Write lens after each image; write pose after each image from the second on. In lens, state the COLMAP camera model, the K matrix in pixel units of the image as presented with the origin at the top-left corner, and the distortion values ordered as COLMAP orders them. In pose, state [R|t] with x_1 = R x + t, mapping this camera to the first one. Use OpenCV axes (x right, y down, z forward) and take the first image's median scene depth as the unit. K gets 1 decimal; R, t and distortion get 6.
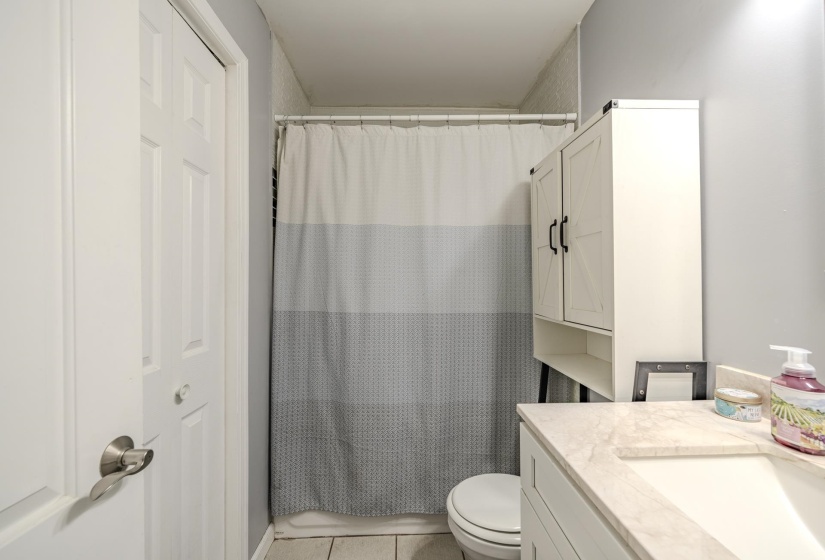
lens RADIAL K [[336.6, 0, 413.9], [0, 336.6, 279.8], [0, 0, 1]] dist [-0.000465, -0.000099]
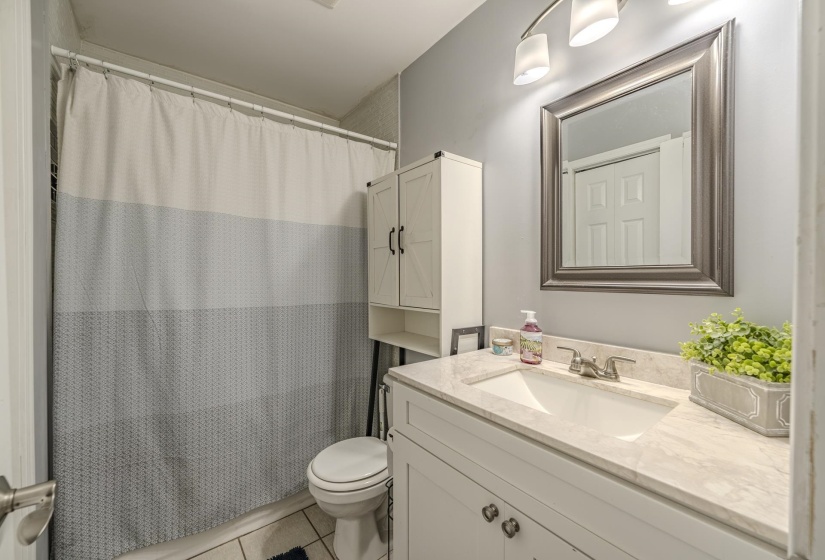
lens RADIAL K [[336.6, 0, 406.9], [0, 336.6, 278.6], [0, 0, 1]] dist [-0.000465, -0.000099]
pose [[0.807746, 0.002234, 0.589527, -0.233893], [-0.008925, 0.999925, 0.008440, 0.003786], [-0.589463, -0.012079, 0.807705, -0.054756]]
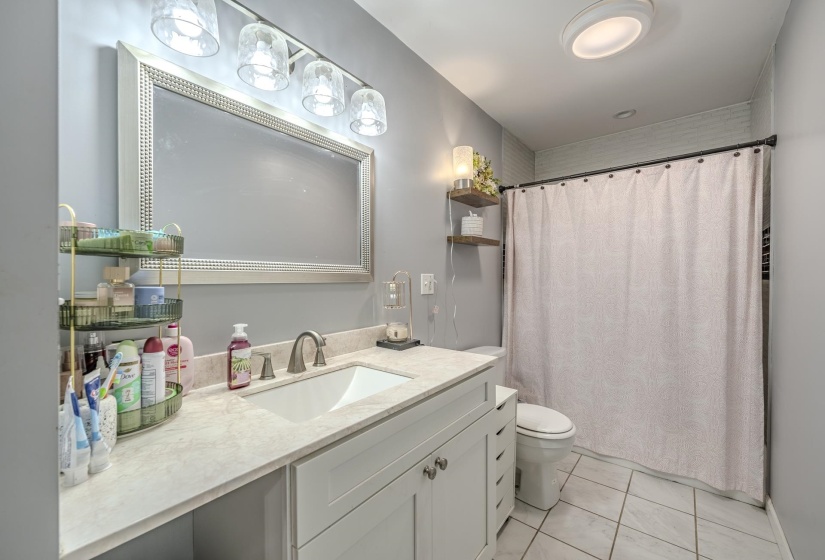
lens RADIAL K [[336.6, 0, 410.6], [0, 336.6, 281.7], [0, 0, 1]] dist [-0.000465, -0.000099]
pose [[-0.784435, 0.001929, 0.620208, -0.187631], [-0.000090, 0.999995, -0.003223, 0.011146], [-0.620211, -0.002584, -0.784430, 0.821442]]
